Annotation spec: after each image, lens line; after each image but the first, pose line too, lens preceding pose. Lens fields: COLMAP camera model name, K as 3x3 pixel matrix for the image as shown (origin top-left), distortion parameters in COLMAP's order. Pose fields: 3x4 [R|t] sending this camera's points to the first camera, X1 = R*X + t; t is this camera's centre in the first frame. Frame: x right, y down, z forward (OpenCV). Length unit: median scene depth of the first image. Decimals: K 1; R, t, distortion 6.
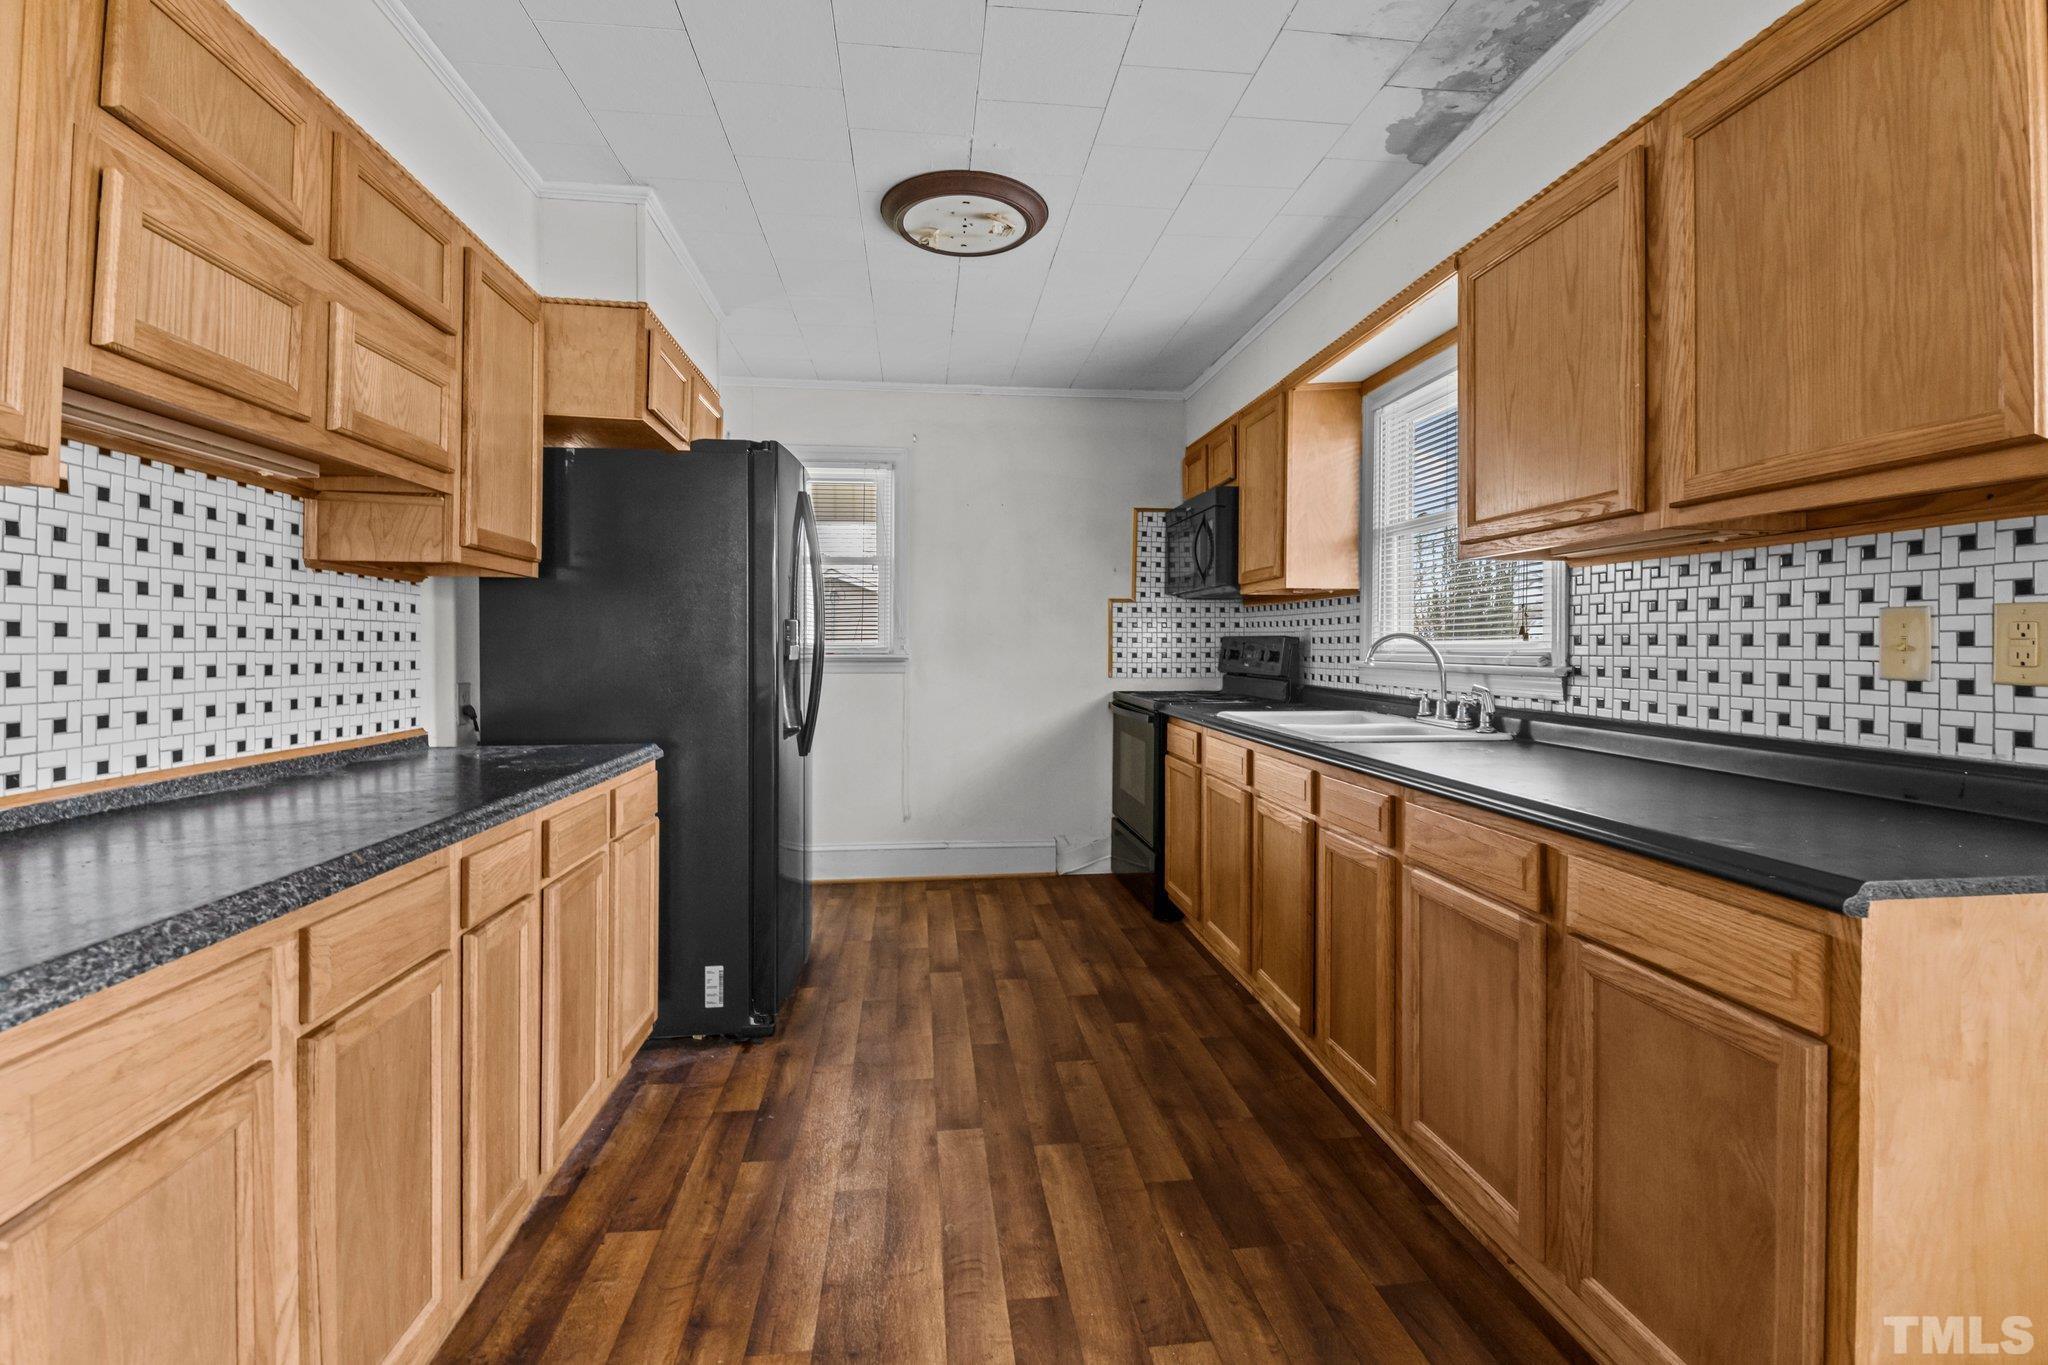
lens RADIAL K [[882.7, 0, 1015.0], [0, 882.7, 638.6], [0, 0, 1]] dist [0.021149, -0.016494]
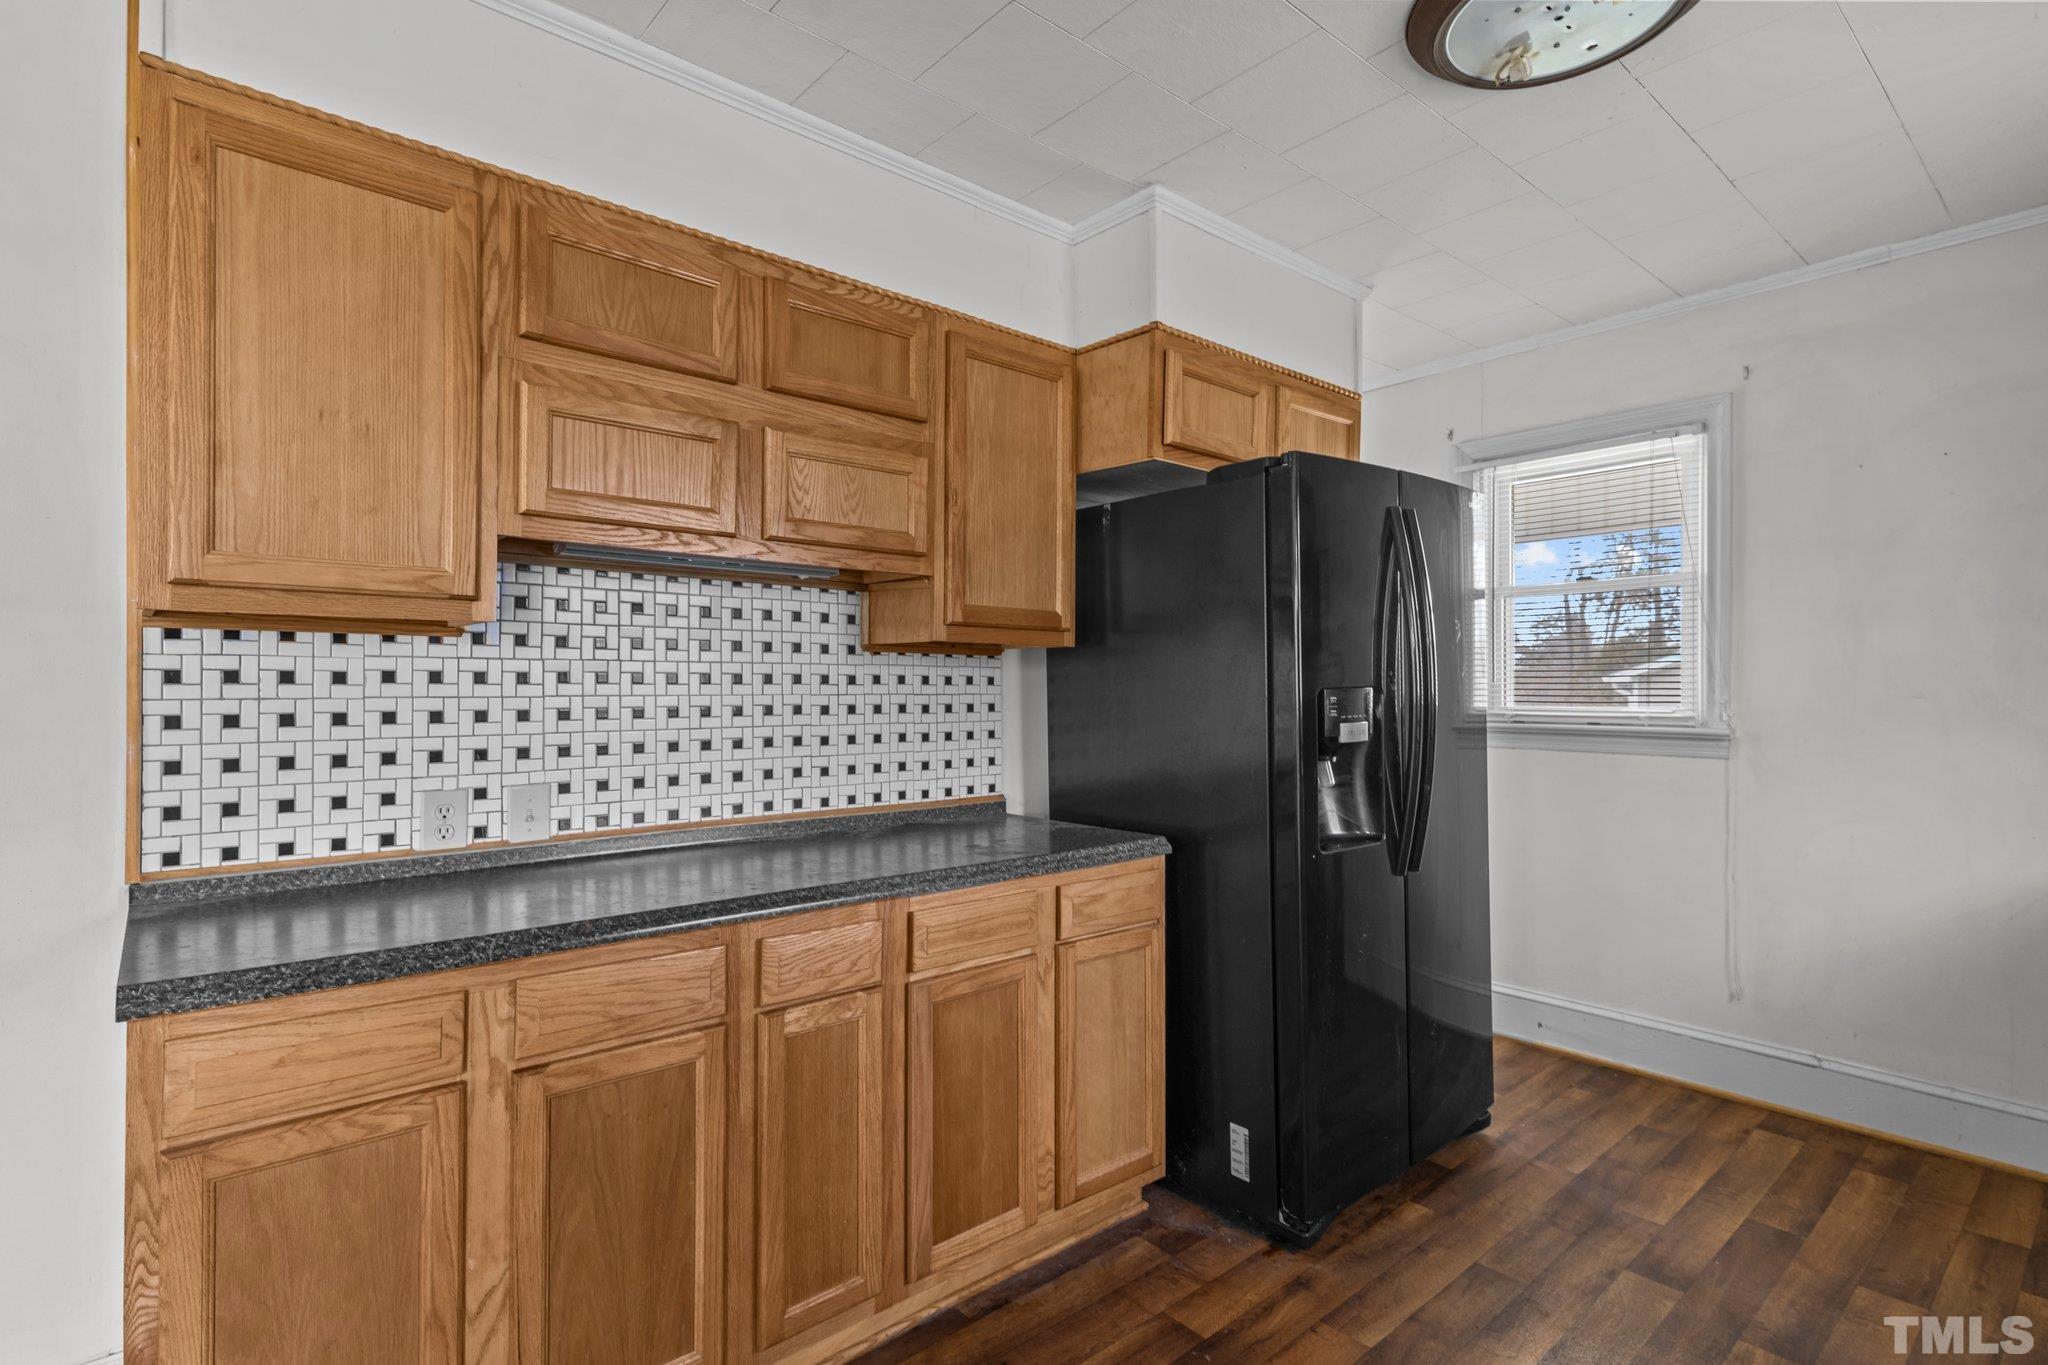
lens RADIAL K [[991.7, 0, 1024.0], [0, 991.7, 682.5], [0, 0, 1]] dist [0.016393, -0.001092]
pose [[0.561519, -0.002332, -0.827461, 0.332088], [0.005381, 0.999985, 0.000833, -0.034170], [0.827446, -0.004921, 0.561523, 0.385858]]
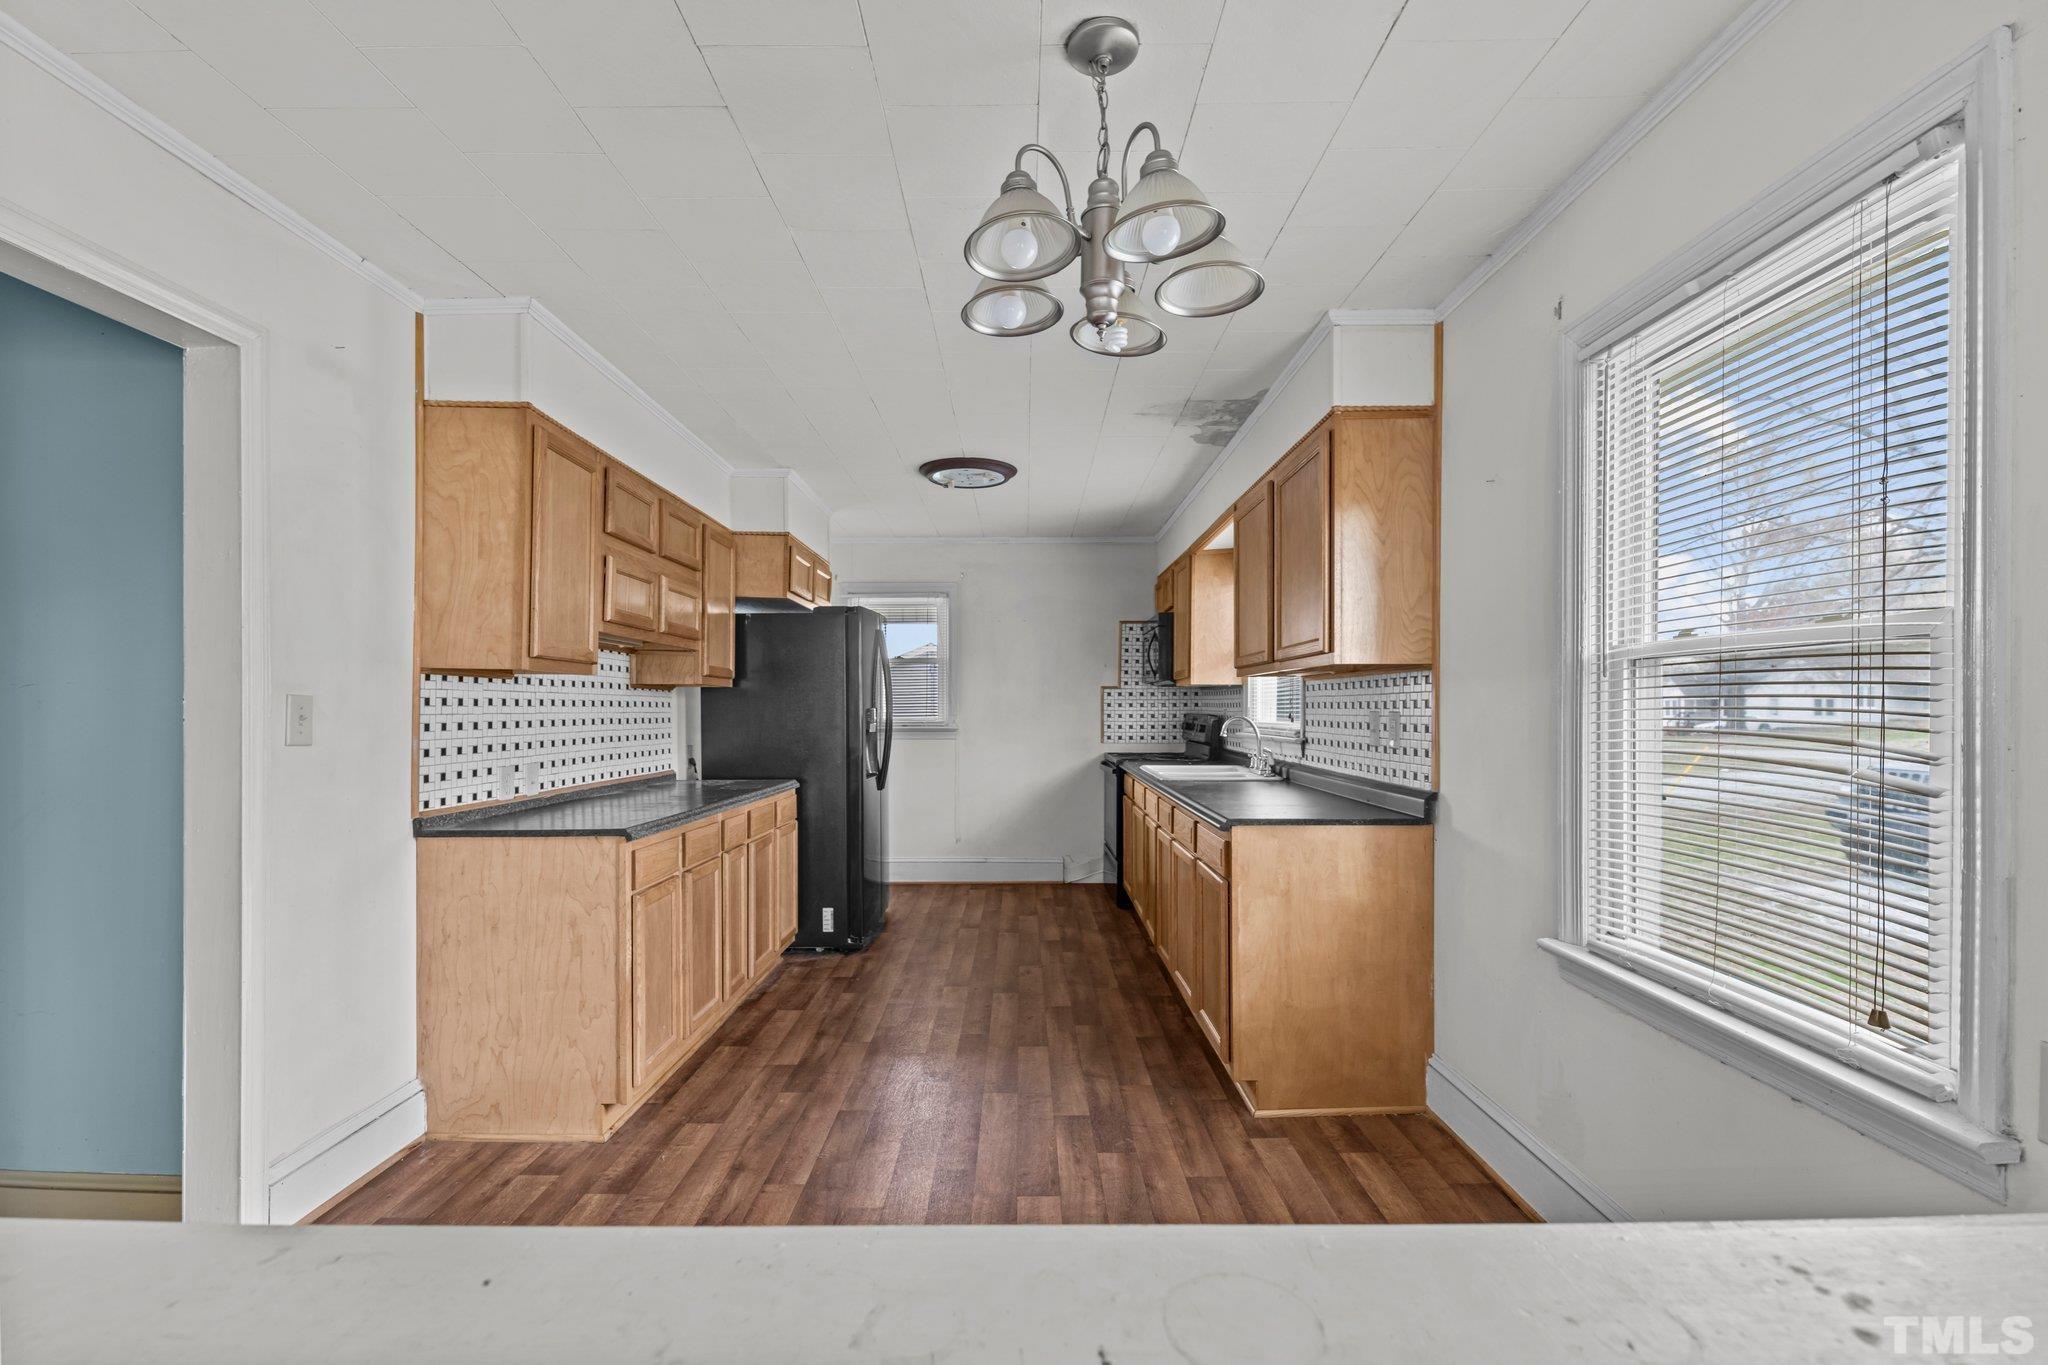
lens RADIAL K [[882.5, 0, 1023.9], [0, 882.5, 709.8], [0, 0, 1]] dist [0.008351, -0.001142]
pose [[0.993884, -0.001574, -0.110422, 0.269480], [0.002471, 0.999965, 0.007986, -0.037789], [0.110405, -0.008210, 0.993853, -0.775937]]
